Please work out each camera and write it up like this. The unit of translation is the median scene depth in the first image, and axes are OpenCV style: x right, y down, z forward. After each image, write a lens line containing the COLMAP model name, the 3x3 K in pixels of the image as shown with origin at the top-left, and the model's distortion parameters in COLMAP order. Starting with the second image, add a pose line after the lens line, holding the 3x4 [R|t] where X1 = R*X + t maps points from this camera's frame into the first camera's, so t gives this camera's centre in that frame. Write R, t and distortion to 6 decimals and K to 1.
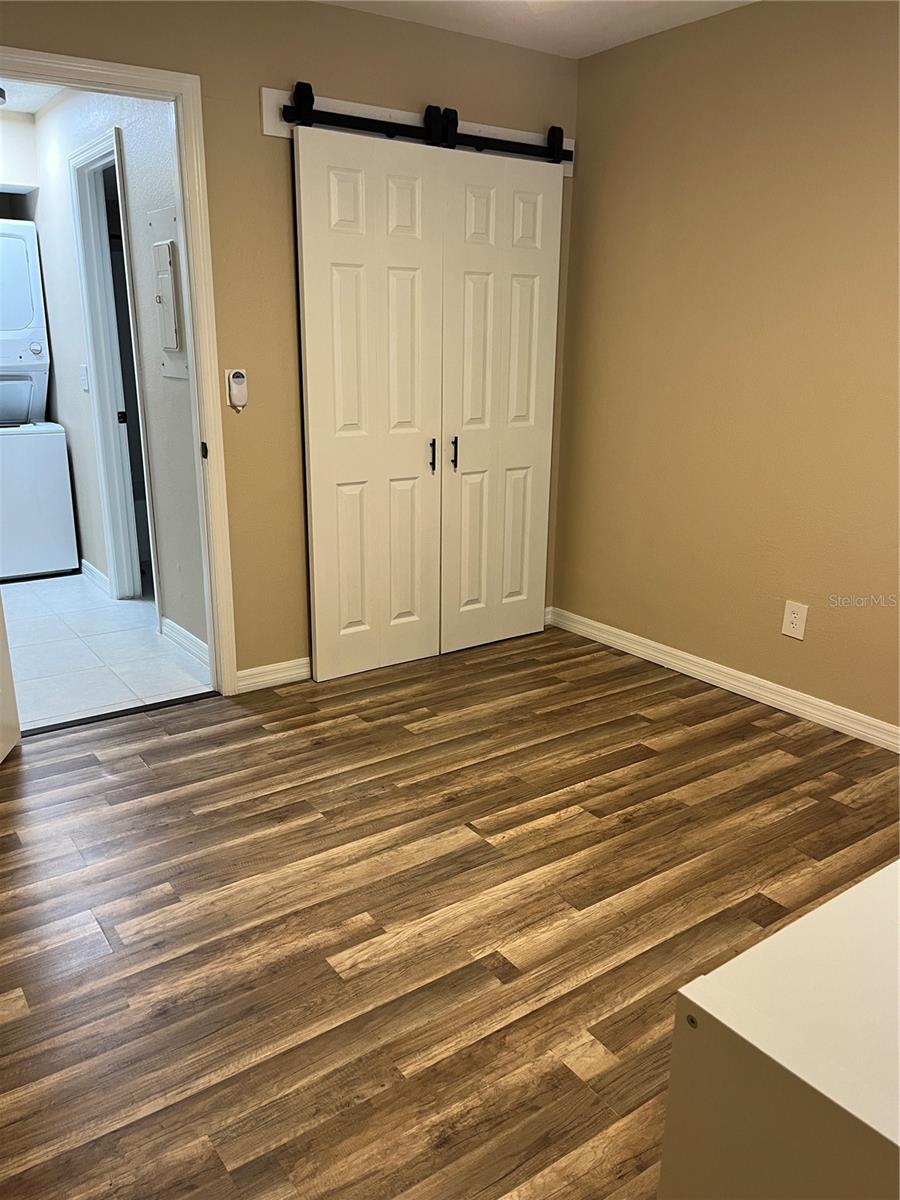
lens RADIAL K [[911.2, 0, 444.4], [0, 911.2, 605.5], [0, 0, 1]] dist [0.067799, -0.095801]
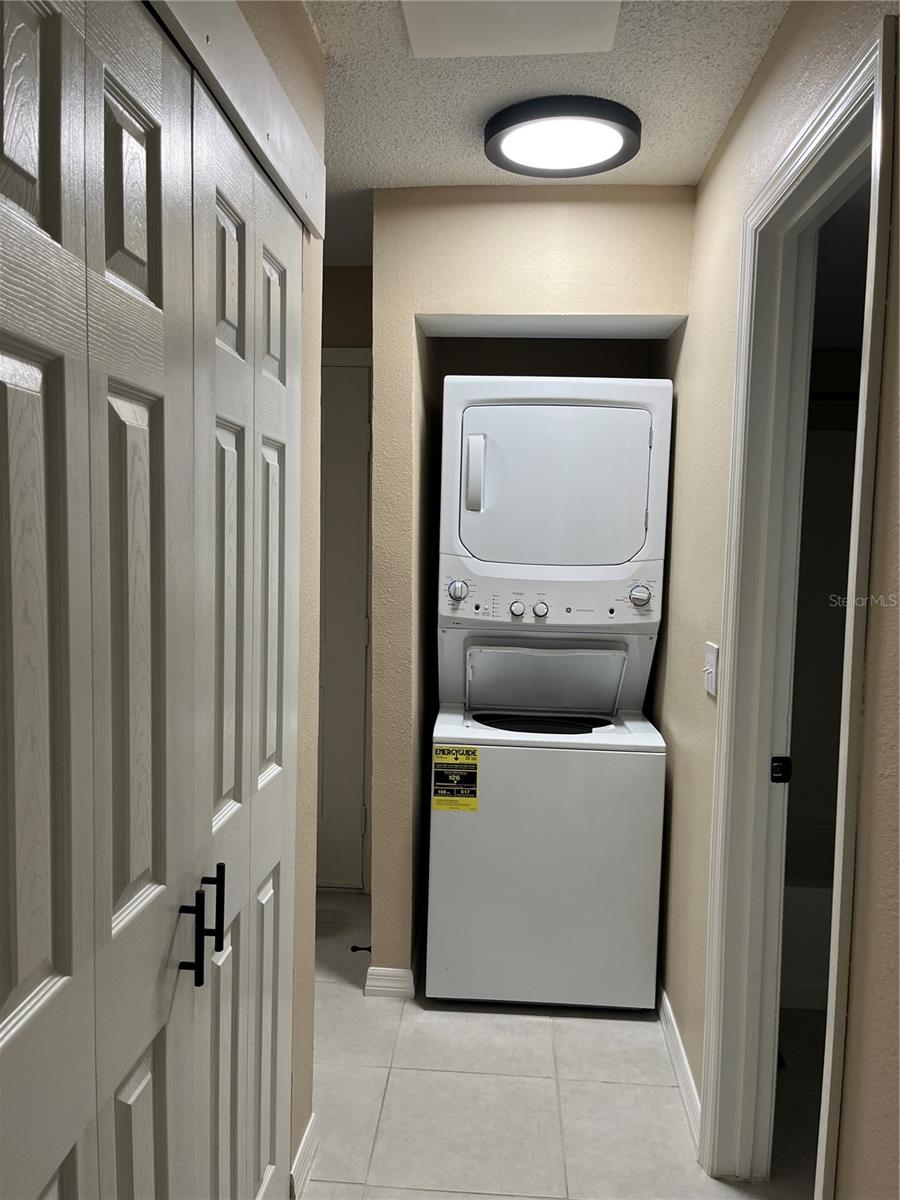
lens RADIAL K [[911.2, 0, 449.1], [0, 911.2, 601.4], [0, 0, 1]] dist [0.067799, -0.095801]
pose [[0.781605, 0.057099, -0.621155, -0.195131], [-0.191855, 0.969536, -0.152289, -0.173955], [0.593537, 0.238202, 0.768748, 0.519947]]
